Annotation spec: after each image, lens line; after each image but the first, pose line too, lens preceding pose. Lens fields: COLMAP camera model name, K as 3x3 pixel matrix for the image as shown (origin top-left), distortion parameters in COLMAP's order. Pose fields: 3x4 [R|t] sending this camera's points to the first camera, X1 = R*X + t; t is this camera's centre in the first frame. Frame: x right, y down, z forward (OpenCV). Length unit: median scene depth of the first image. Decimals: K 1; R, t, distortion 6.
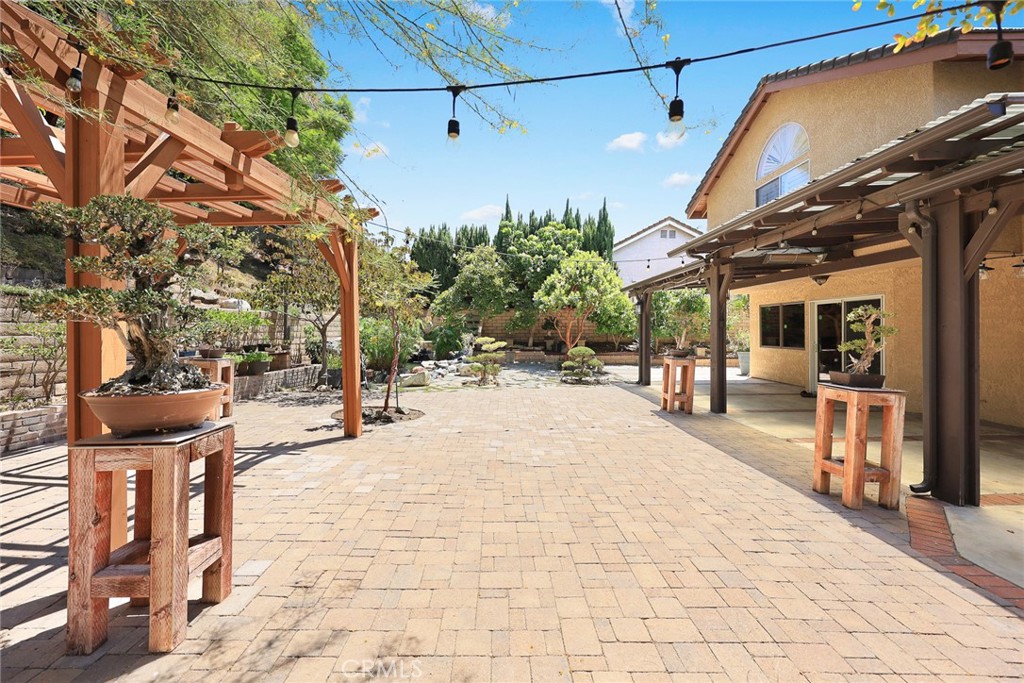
lens RADIAL K [[418.9, 0, 514.5], [0, 418.9, 331.0], [0, 0, 1]] dist [-0.003341, -0.000897]
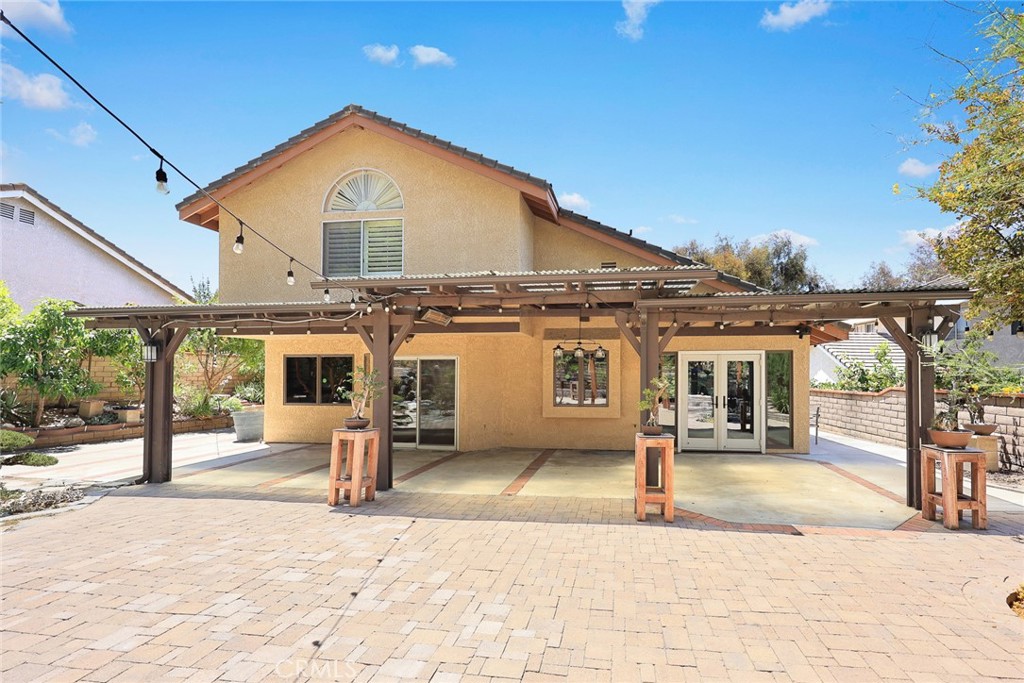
lens RADIAL K [[436.8, 0, 574.2], [0, 436.8, 372.5], [0, 0, 1]] dist [0.000265, -0.000027]
pose [[0.149940, 0.011953, 0.988623, -0.255493], [-0.000130, 0.999927, -0.012070, -0.021533], [-0.988695, 0.001681, 0.149930, 0.402732]]
